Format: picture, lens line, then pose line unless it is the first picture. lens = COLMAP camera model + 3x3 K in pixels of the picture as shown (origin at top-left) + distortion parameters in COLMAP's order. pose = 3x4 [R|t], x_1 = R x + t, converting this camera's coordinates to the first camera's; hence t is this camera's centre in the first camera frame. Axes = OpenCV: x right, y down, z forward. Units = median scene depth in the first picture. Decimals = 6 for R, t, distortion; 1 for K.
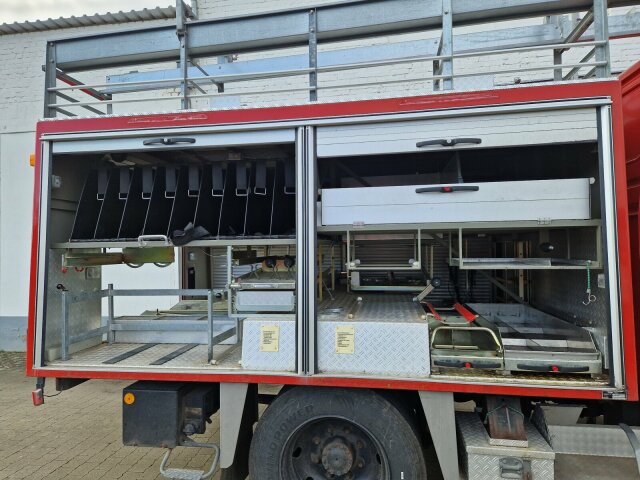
lens RADIAL K [[427.0, 0, 320.0], [0, 427.0, 240.0], [0, 0, 1]] dist [0.095378, -0.089385]
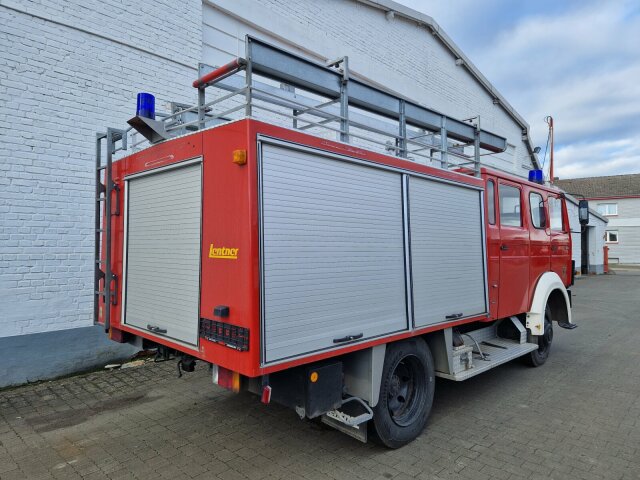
lens RADIAL K [[424.1, 0, 311.3], [0, 424.1, 230.2], [0, 0, 1]] dist [0.025775, -0.001081]
pose [[0.576013, 0.045601, 0.816168, -1.463169], [-0.042772, 0.998756, -0.025617, -0.003665], [-0.816321, -0.020153, 0.577247, 0.369414]]
